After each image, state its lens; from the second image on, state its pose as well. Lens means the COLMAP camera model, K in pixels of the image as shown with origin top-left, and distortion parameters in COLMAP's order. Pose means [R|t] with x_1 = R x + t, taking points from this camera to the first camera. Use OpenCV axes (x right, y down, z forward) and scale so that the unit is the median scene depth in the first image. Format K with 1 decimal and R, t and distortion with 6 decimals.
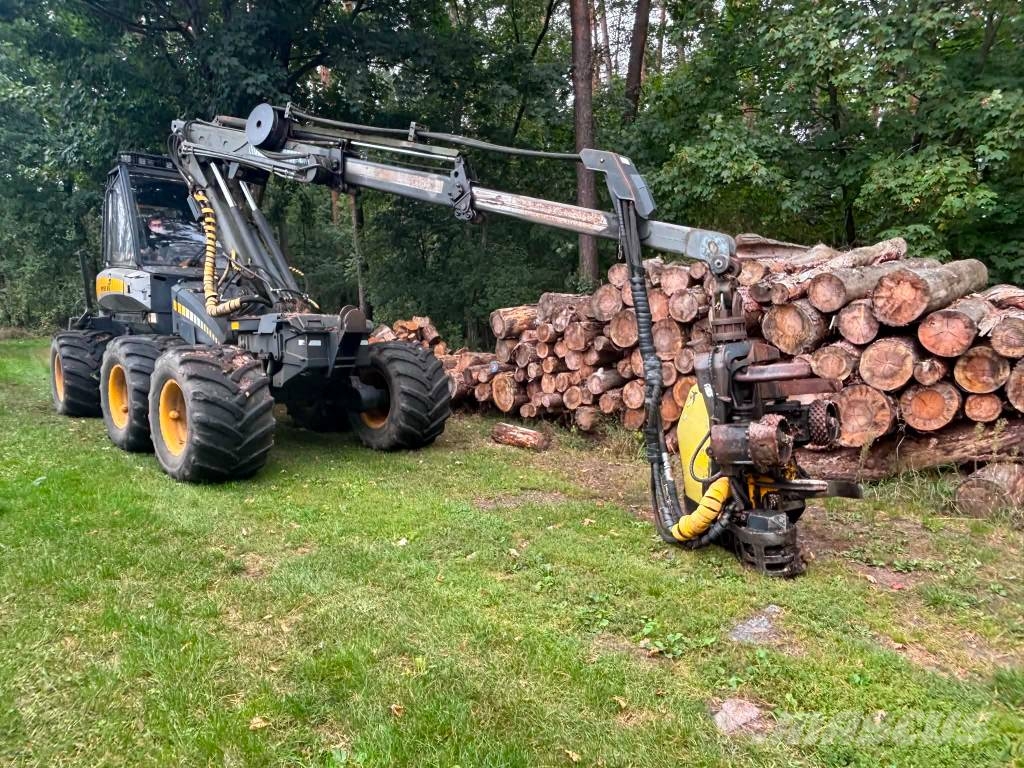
lens RADIAL K [[659.7, 0, 506.9], [0, 659.7, 382.7], [0, 0, 1]] dist [0.052972, -0.082903]
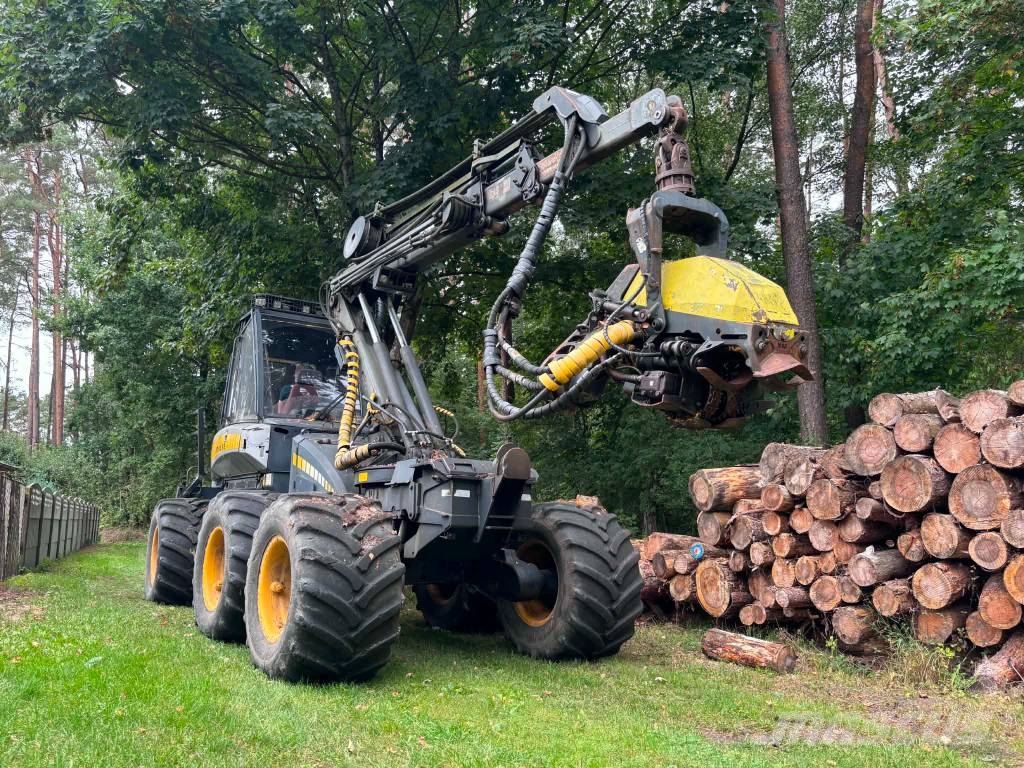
lens RADIAL K [[800.3, 0, 506.6], [0, 800.3, 385.9], [0, 0, 1]] dist [-0.003825, 0.044308]
pose [[0.978129, -0.024242, -0.206581, -0.043899], [-0.033650, 0.961659, -0.272175, 0.053289], [0.205259, 0.273174, 0.939811, 0.115377]]
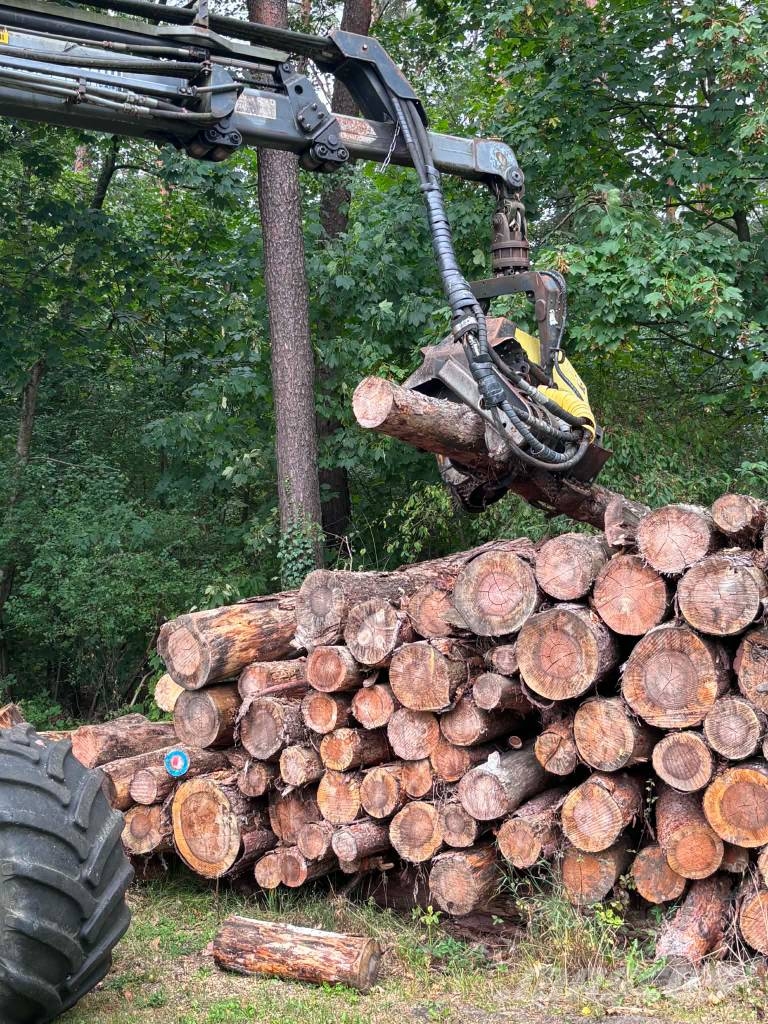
lens RADIAL K [[1306.3, 0, 384.0], [0, 1306.3, 512.0], [0, 0, 1]] dist [0.289546, -1.186589]
pose [[0.949673, -0.018837, 0.312677, -0.166913], [0.070374, 0.985503, -0.154371, -0.045946], [-0.305236, 0.168607, 0.937231, 0.228369]]
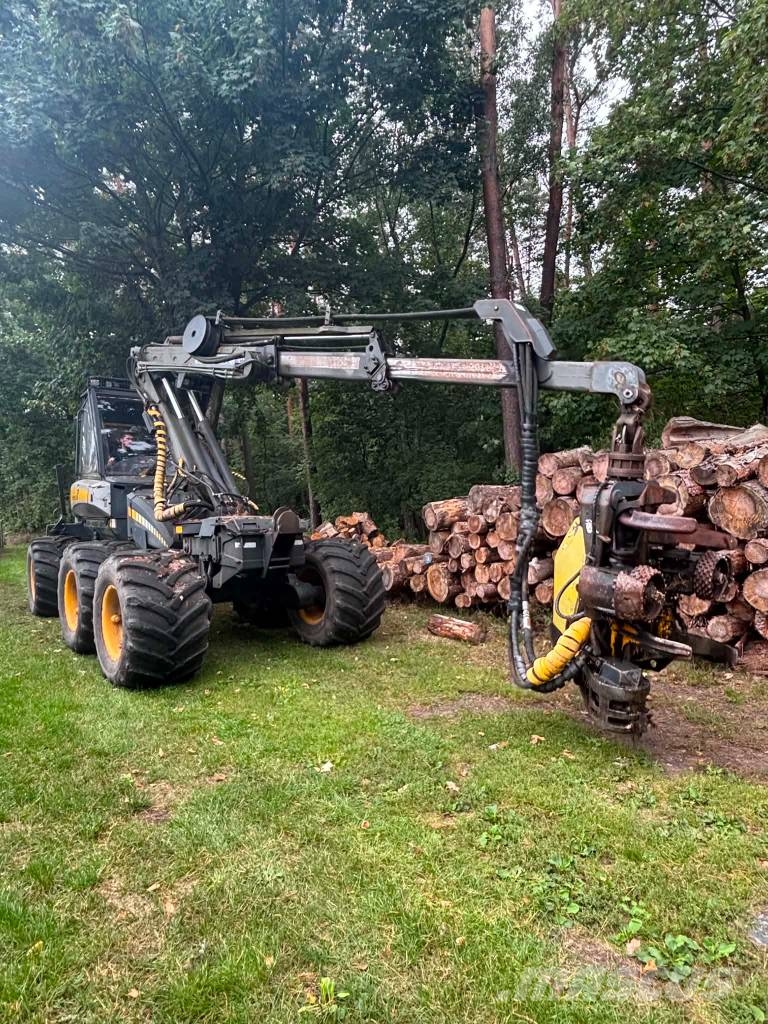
lens RADIAL K [[575.5, 0, 387.8], [0, 575.5, 507.8], [0, 0, 1]] dist [0.044385, -0.065577]
pose [[0.994953, -0.038789, -0.092539, 0.005423], [0.029160, 0.994230, -0.103226, -0.013152], [0.096009, 0.100007, 0.990344, 0.107980]]
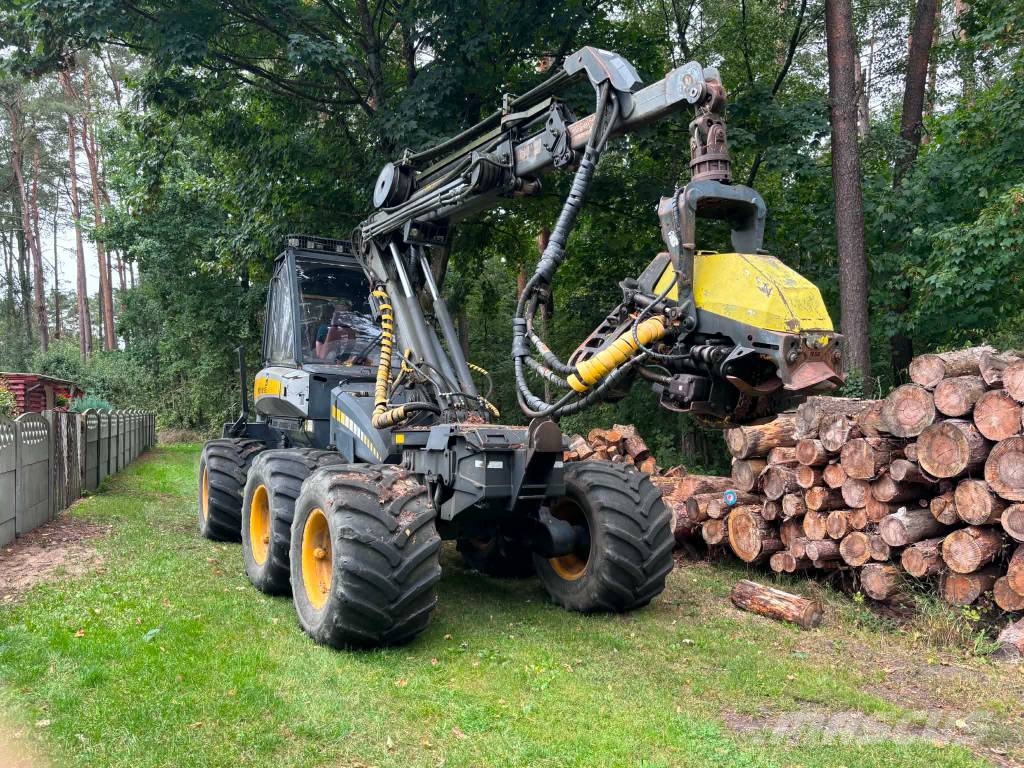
lens RADIAL K [[797.6, 0, 515.8], [0, 797.6, 390.1], [0, 0, 1]] dist [0.015300, 0.010025]
pose [[0.968643, -0.000656, -0.248457, -0.034263], [-0.033651, 0.990436, -0.133809, -0.017323], [0.246168, 0.137973, 0.959356, 0.103519]]
